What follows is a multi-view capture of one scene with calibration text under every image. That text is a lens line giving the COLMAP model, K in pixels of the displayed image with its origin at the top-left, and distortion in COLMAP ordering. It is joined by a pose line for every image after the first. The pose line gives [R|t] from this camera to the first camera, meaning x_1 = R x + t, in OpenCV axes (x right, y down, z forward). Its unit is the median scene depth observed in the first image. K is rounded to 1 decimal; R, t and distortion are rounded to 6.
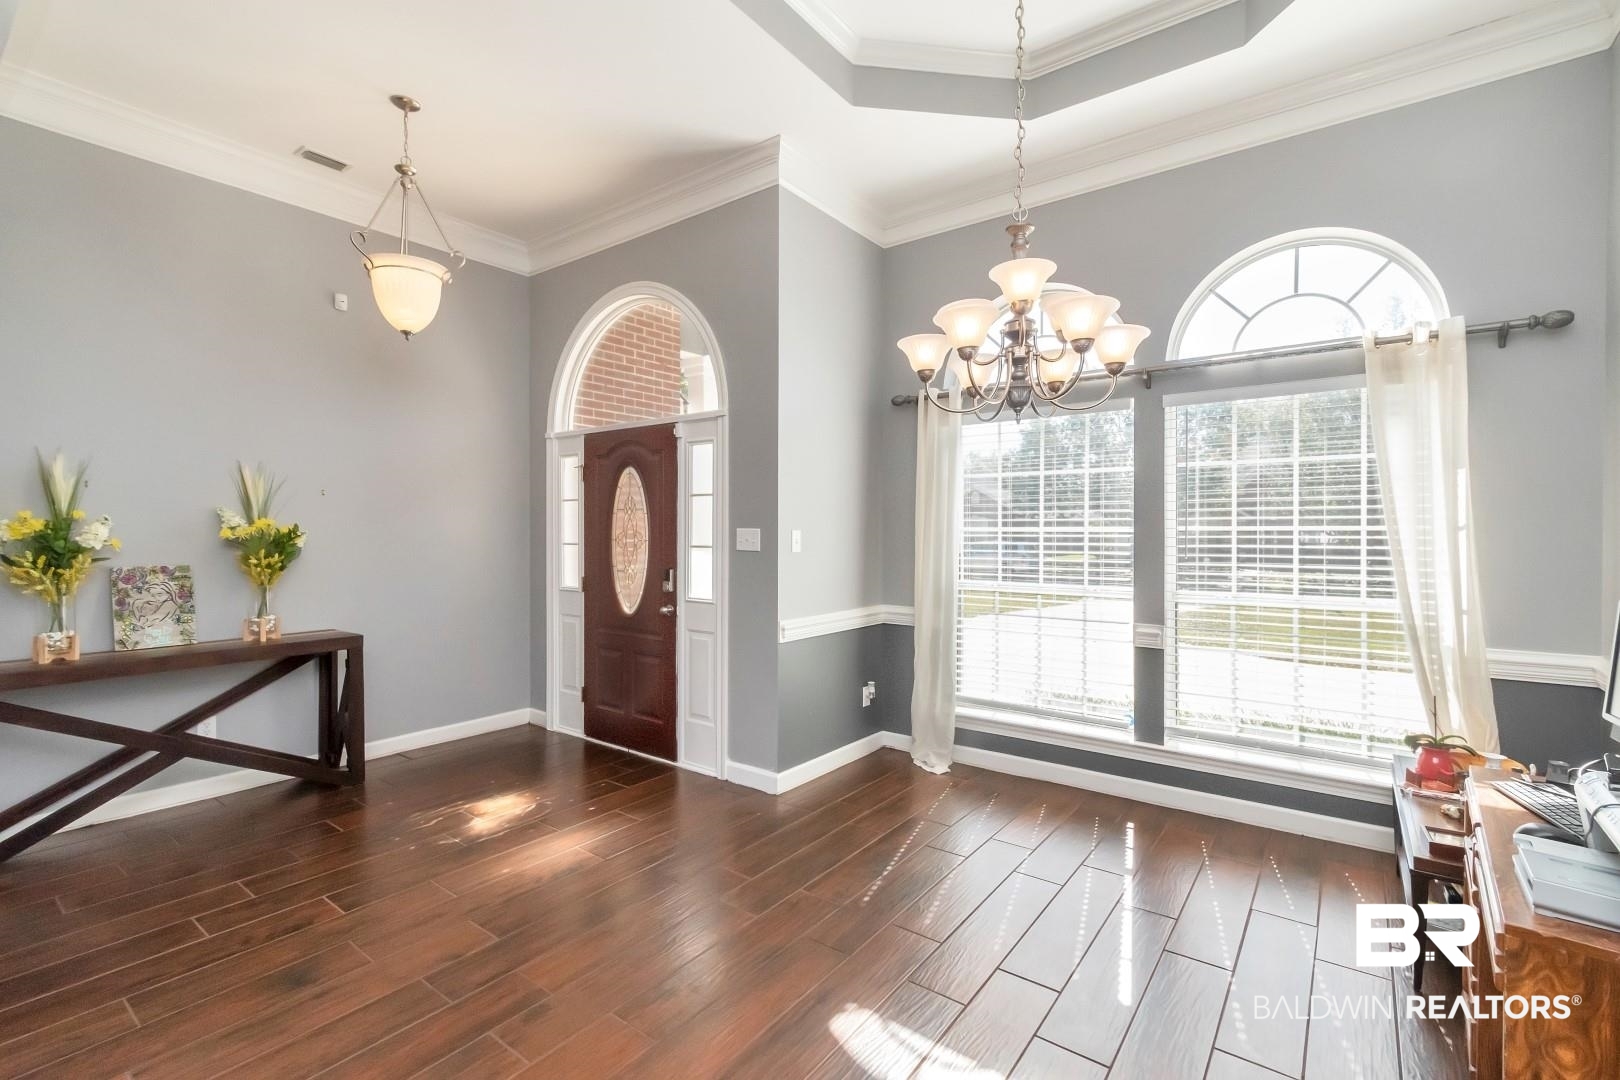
lens RADIAL K [[727.9, 0, 810.7], [0, 727.9, 532.0], [0, 0, 1]] dist [-0.000725, -0.000378]
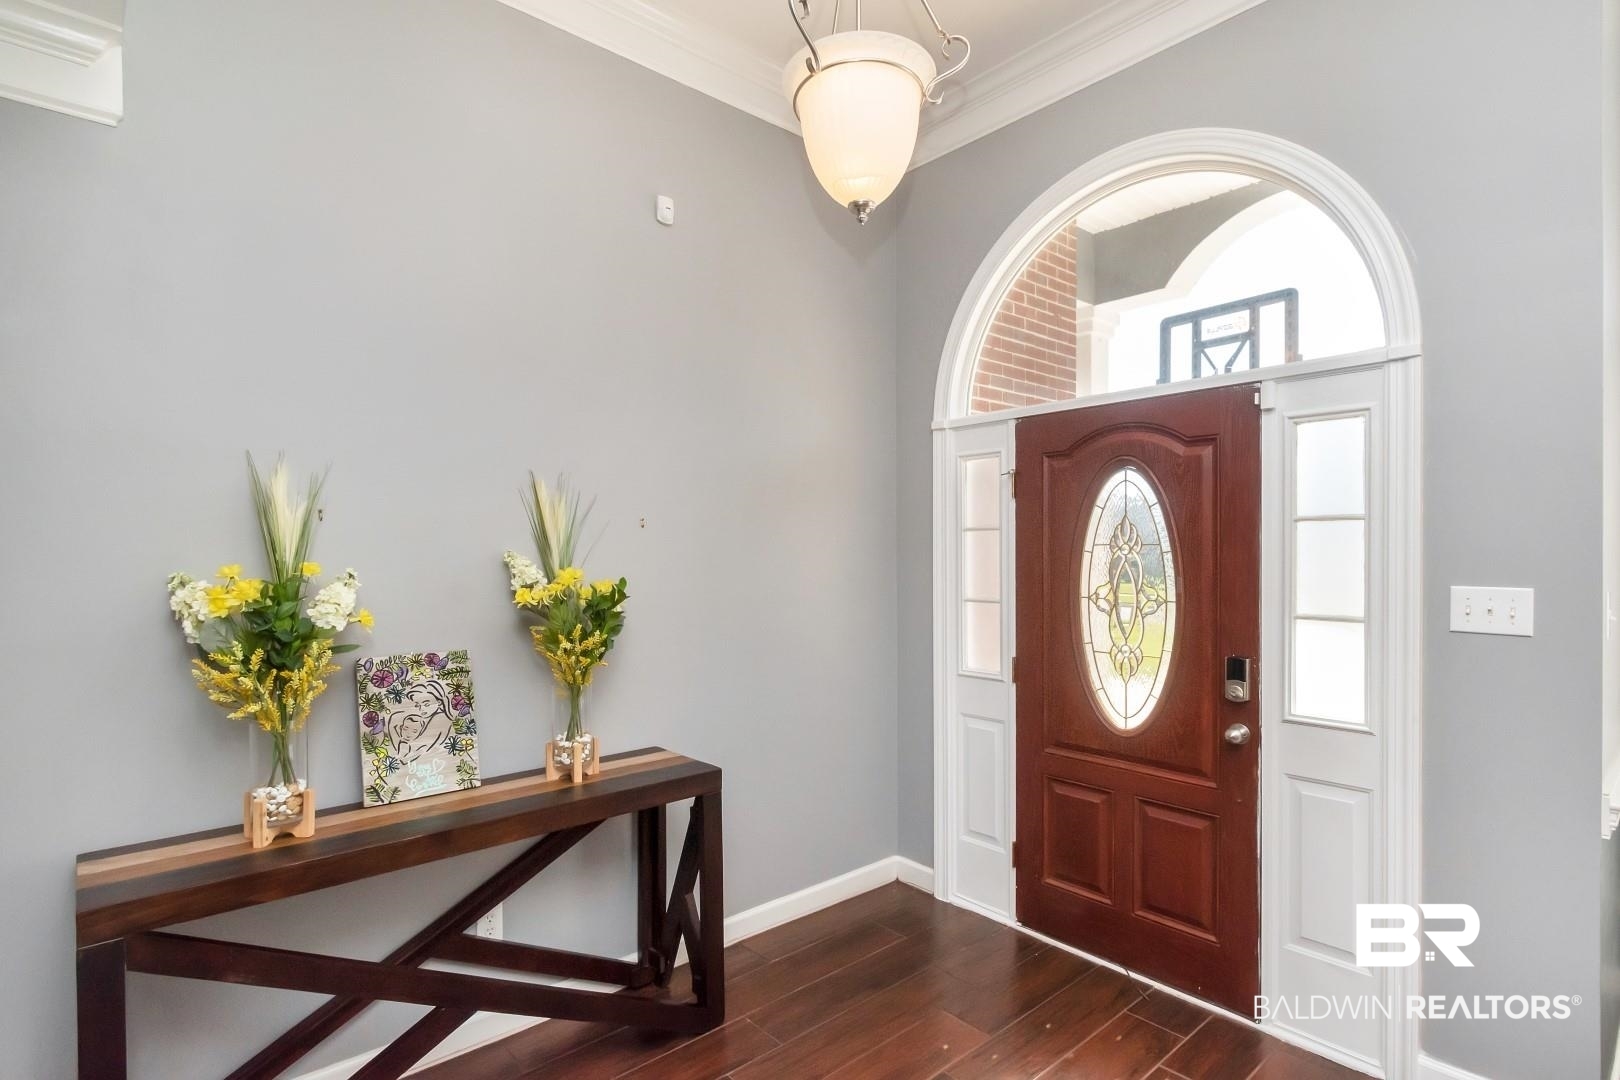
lens RADIAL K [[806.4, 0, 812.4], [0, 806.4, 552.1], [0, 0, 1]] dist [0.001922, 0.000179]
pose [[0.979160, -0.004115, -0.203051, -0.423851], [0.003562, 0.999989, -0.003089, -0.029107], [0.203061, 0.002301, 0.979163, 0.395503]]
